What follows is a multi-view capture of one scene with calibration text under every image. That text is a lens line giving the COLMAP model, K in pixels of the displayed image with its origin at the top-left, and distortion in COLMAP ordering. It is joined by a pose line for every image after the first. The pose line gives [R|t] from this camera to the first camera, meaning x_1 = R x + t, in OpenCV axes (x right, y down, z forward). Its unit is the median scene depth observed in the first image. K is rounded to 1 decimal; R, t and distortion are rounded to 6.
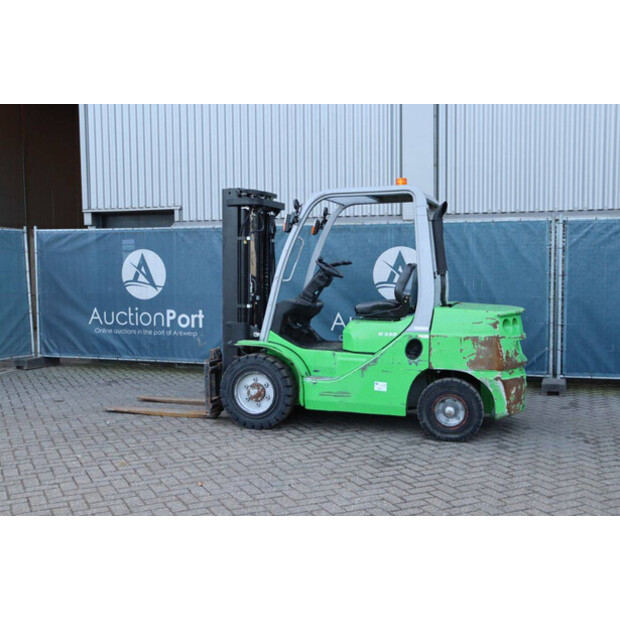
lens RADIAL K [[745.2, 0, 310.0], [0, 745.2, 310.0], [0, 0, 1]] dist [0.004505, 0.031120]
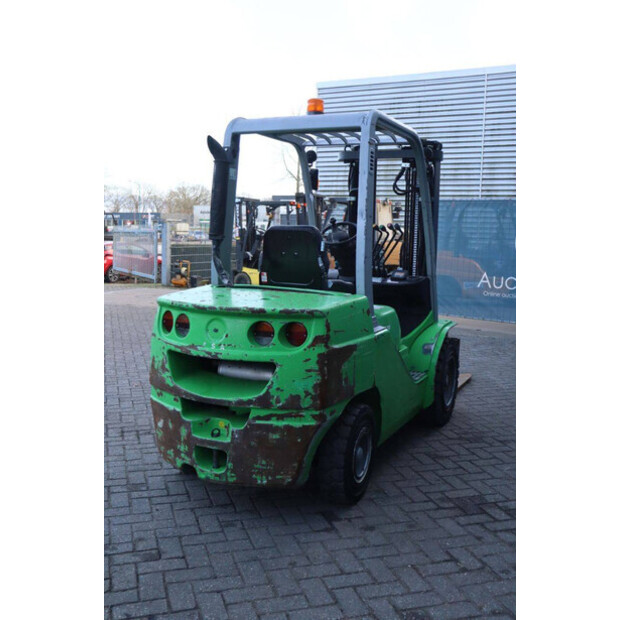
lens RADIAL K [[673.1, 0, 302.4], [0, 673.1, 311.6], [0, 0, 1]] dist [-0.024791, 0.005172]
pose [[-0.174571, 0.119947, -0.977311, 0.802523], [-0.082493, 0.987281, 0.135905, -0.074541], [0.981183, 0.104347, -0.162456, 1.201960]]
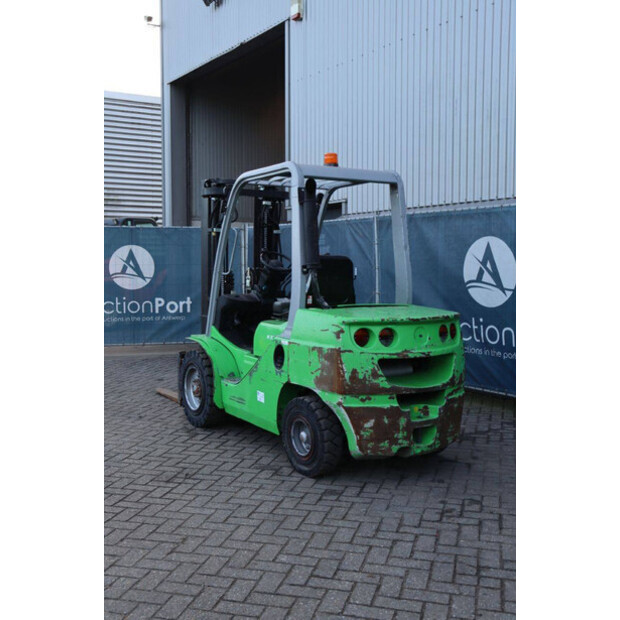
lens RADIAL K [[745.2, 0, 310.0], [0, 745.2, 310.0], [0, 0, 1]] dist [0.004505, 0.031120]
pose [[0.753312, 0.048163, -0.655898, 0.716332], [-0.047481, 0.998695, 0.018802, -0.017896], [0.655947, 0.016979, 0.754616, 0.388981]]
